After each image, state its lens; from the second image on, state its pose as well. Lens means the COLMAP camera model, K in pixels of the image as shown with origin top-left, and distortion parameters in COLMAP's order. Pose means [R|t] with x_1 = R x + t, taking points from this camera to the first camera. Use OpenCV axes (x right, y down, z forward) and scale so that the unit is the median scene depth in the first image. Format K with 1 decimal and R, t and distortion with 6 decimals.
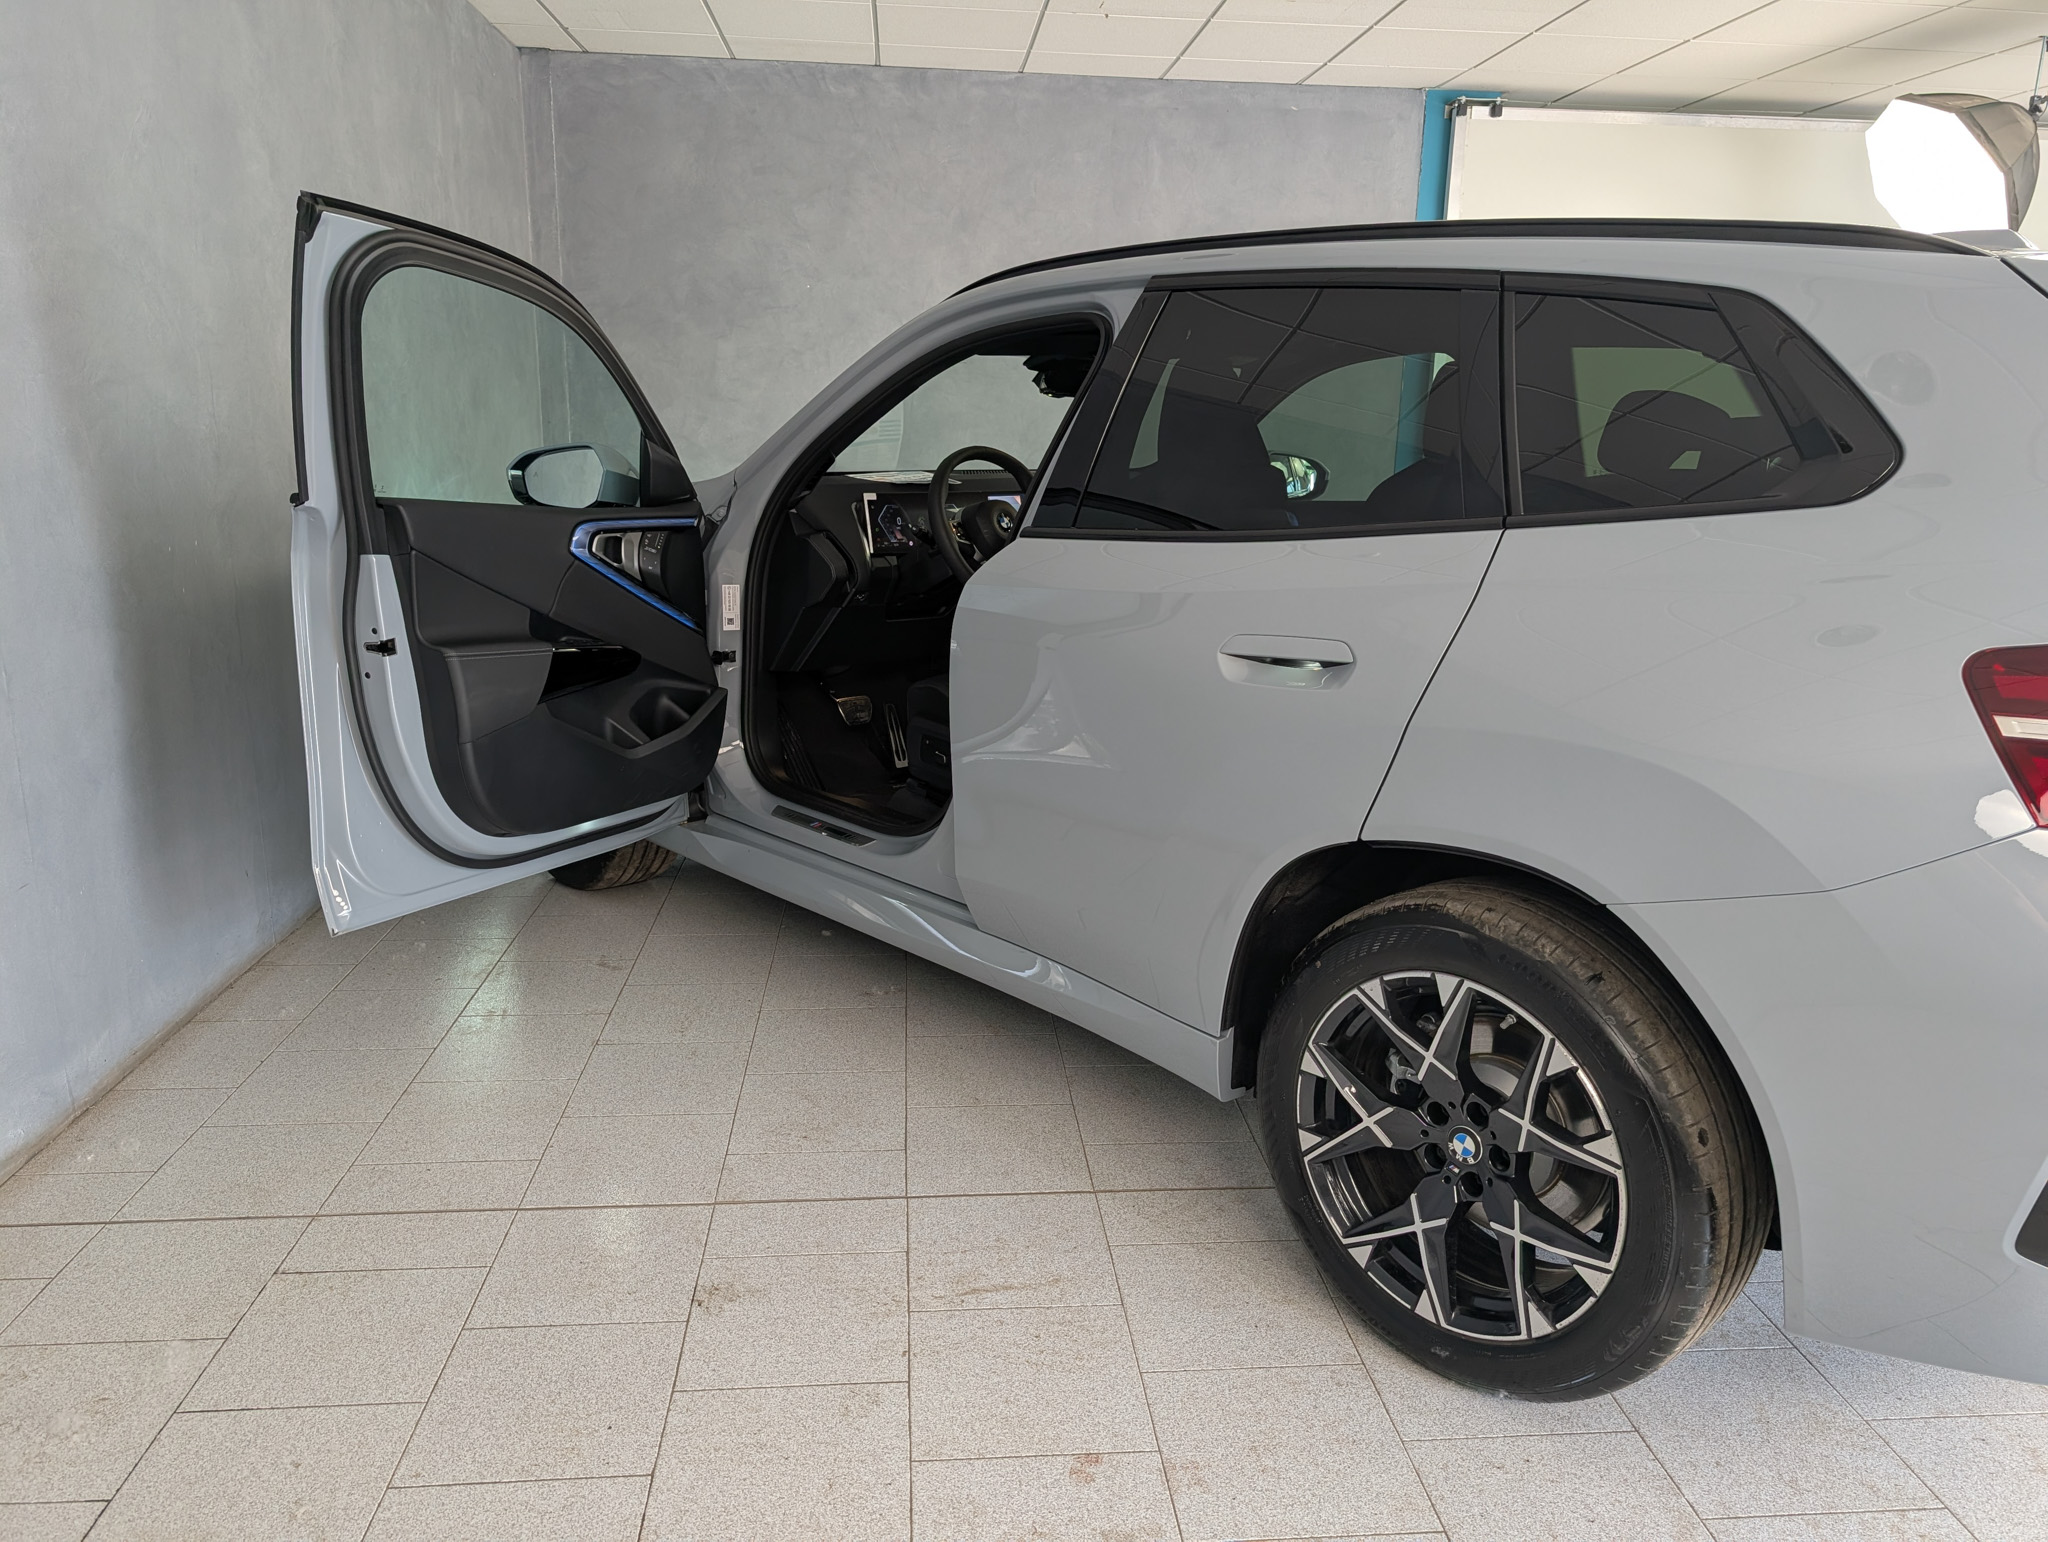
lens RADIAL K [[1505.2, 0, 1041.1], [0, 1505.2, 768.2], [0, 0, 1]] dist [0.028003, -0.032295]
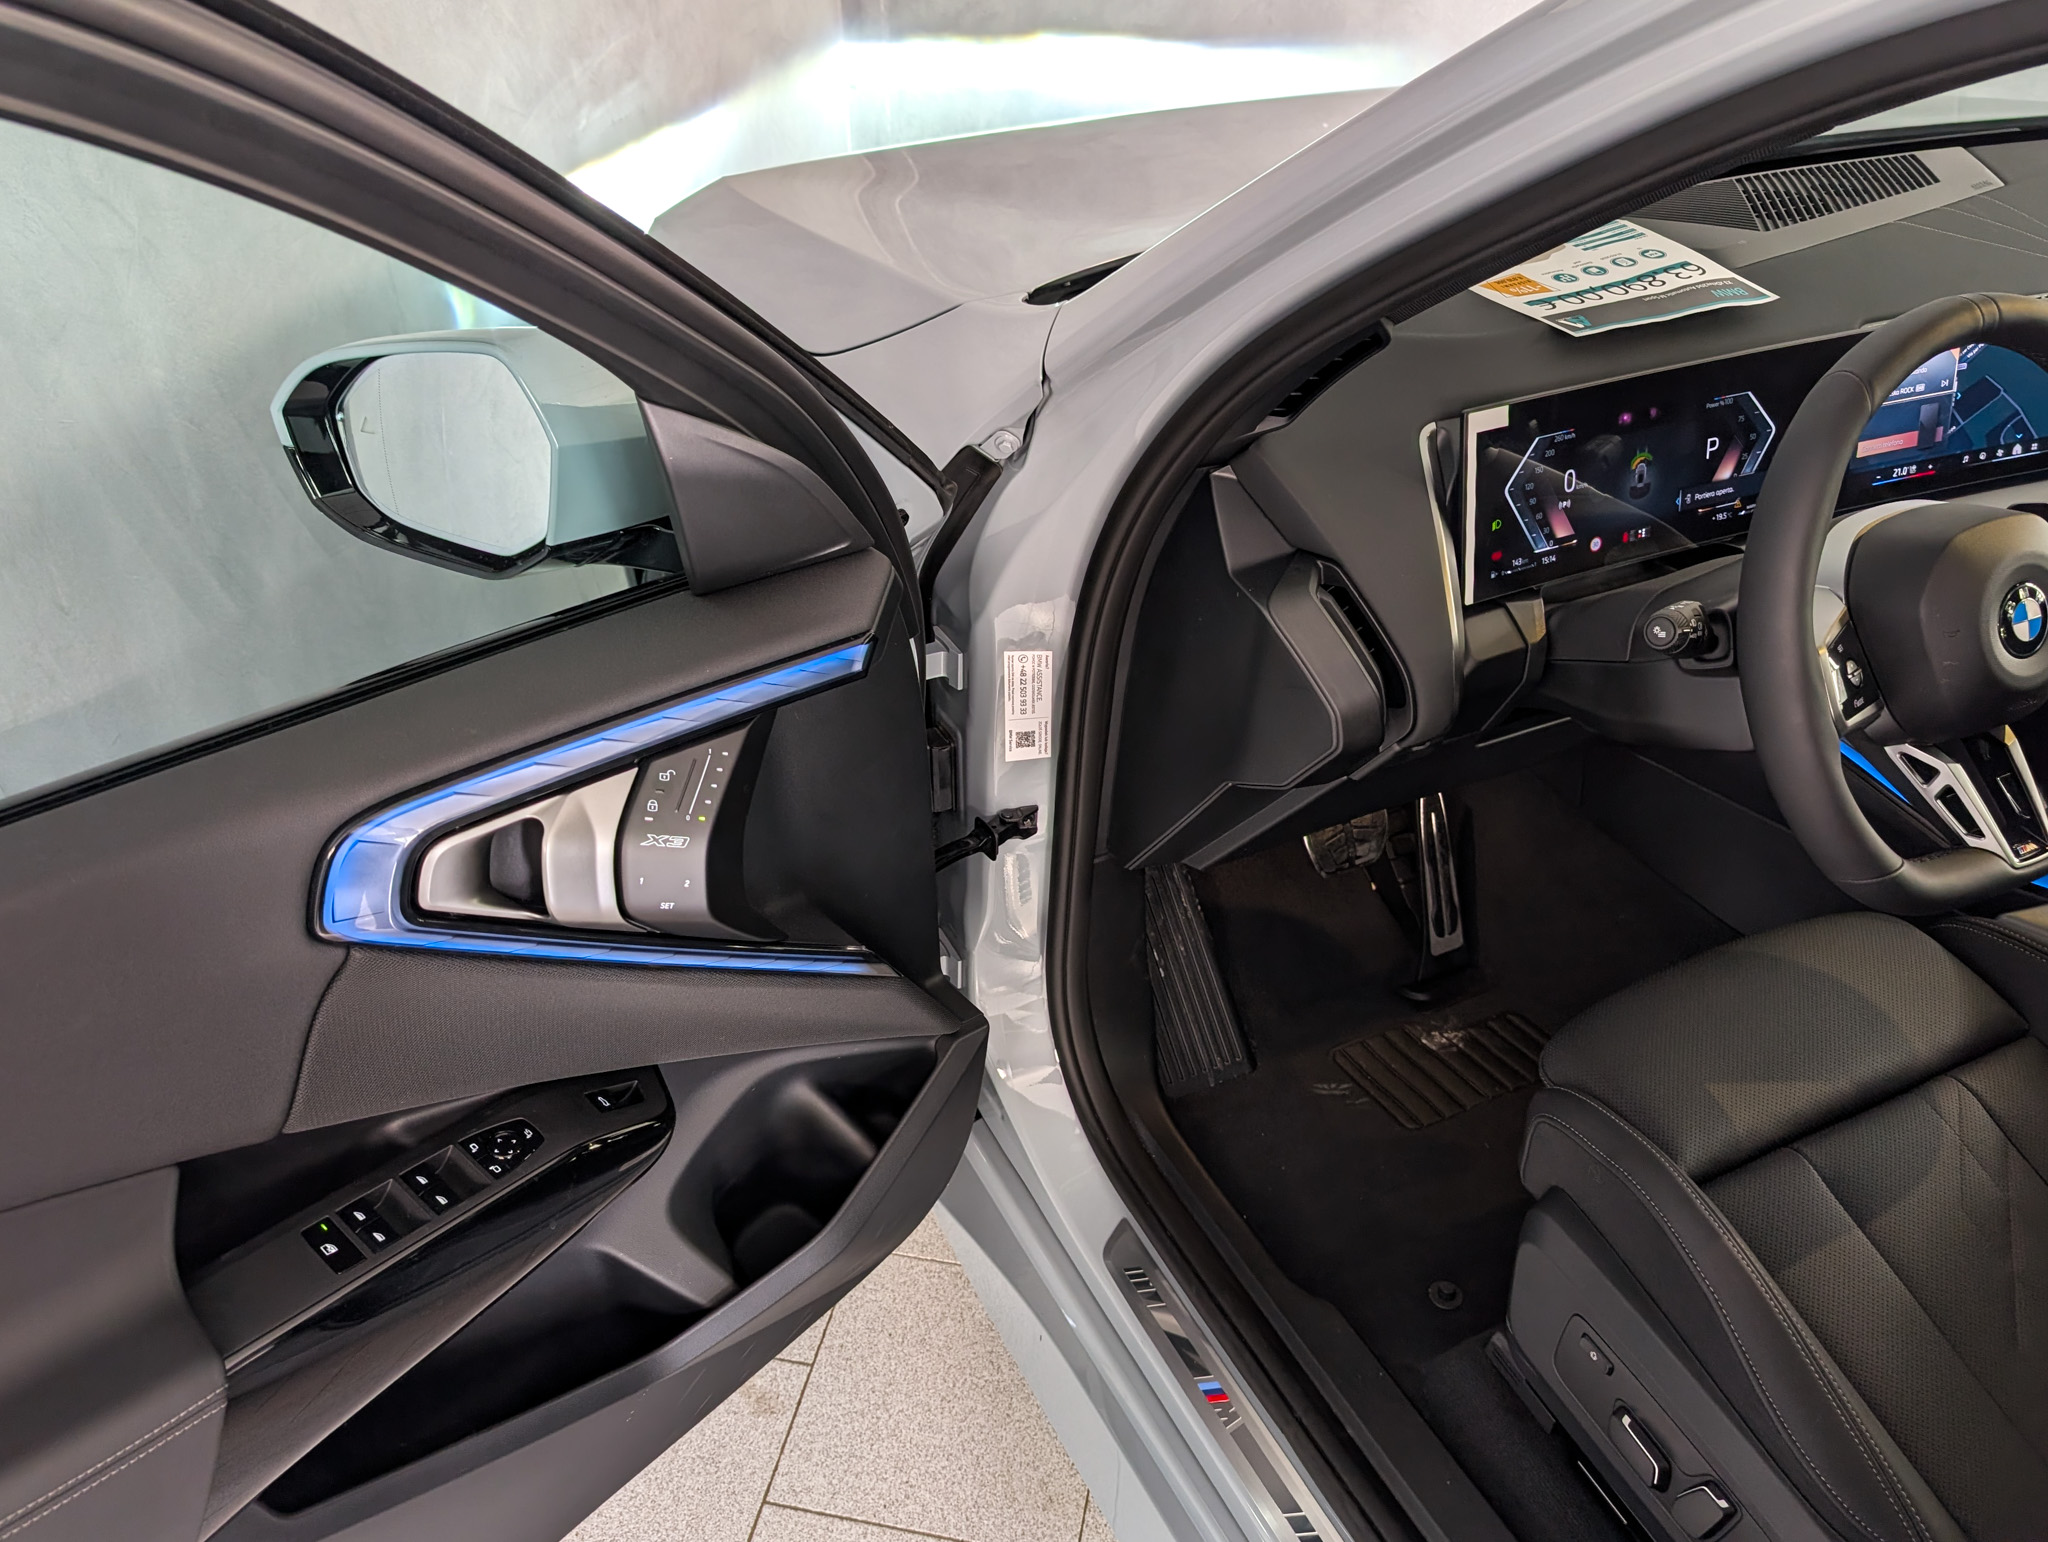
lens RADIAL K [[1572.3, 0, 1002.2], [0, 1572.3, 754.2], [0, 0, 1]] dist [0.015291, -0.014093]
pose [[0.954856, 0.129033, -0.267584, -0.113008], [-0.030580, 0.938651, 0.343509, -0.221205], [0.295492, -0.319819, 0.900222, 0.669867]]
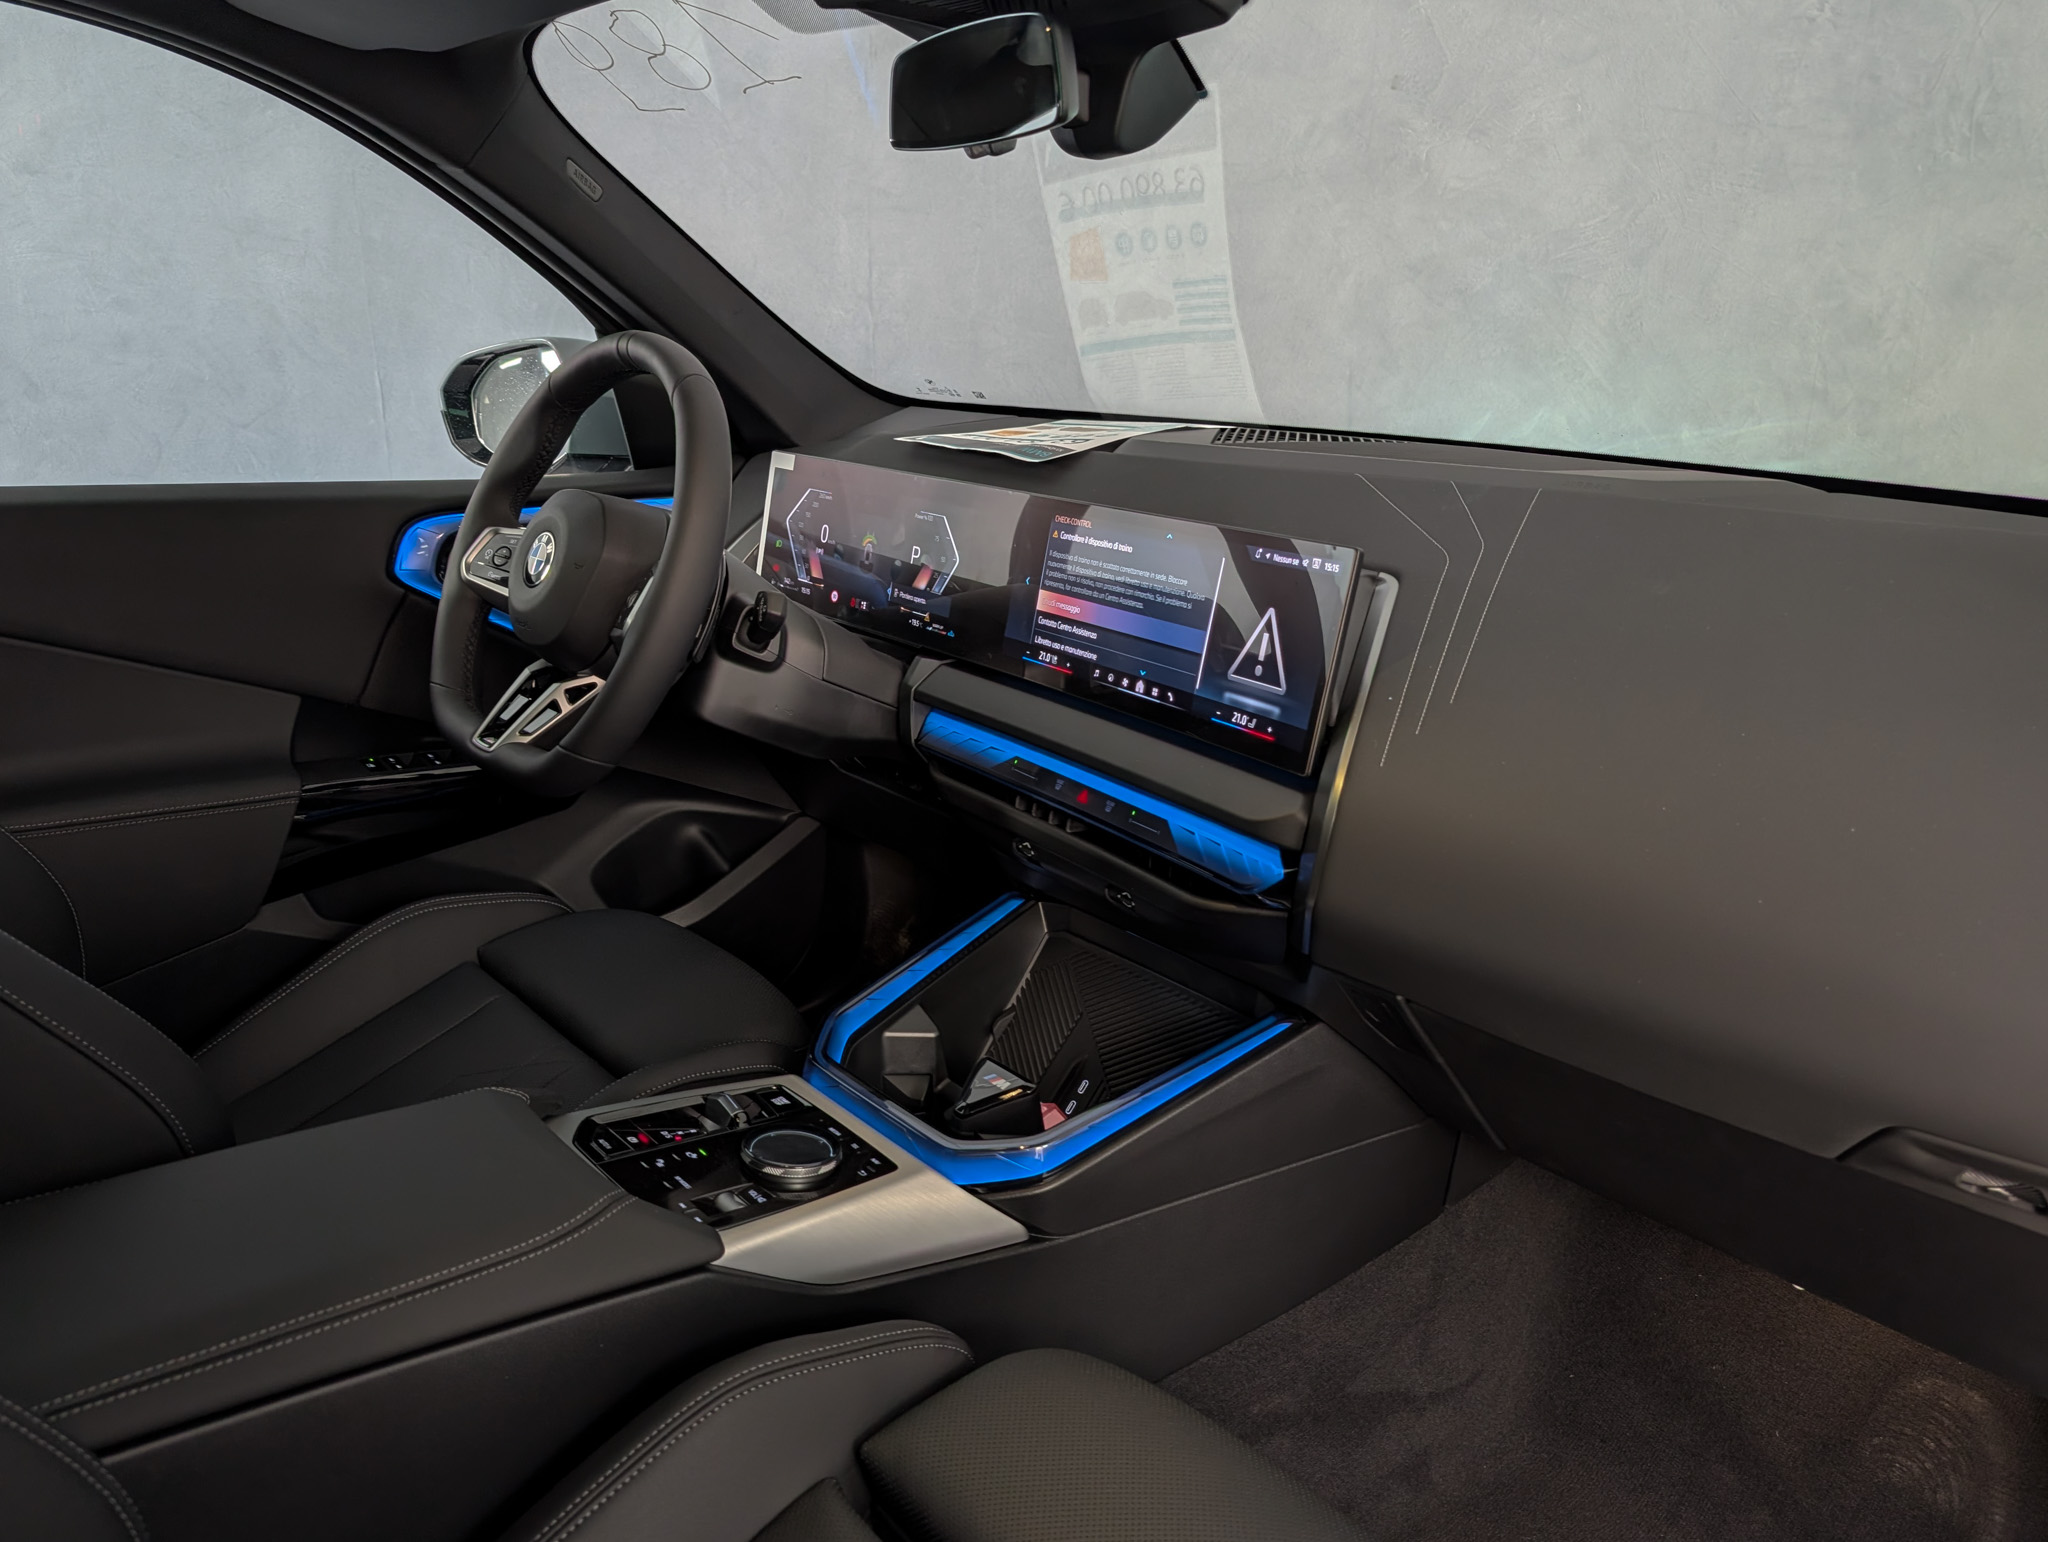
lens RADIAL K [[1505.2, 0, 1029.6], [0, 1505.2, 781.2], [0, 0, 1]] dist [0.028003, -0.032295]
pose [[-0.019061, 0.283946, -0.958651, 0.299017], [-0.247184, 0.927722, 0.279700, -0.229539], [0.968781, 0.242294, 0.052503, 1.061528]]
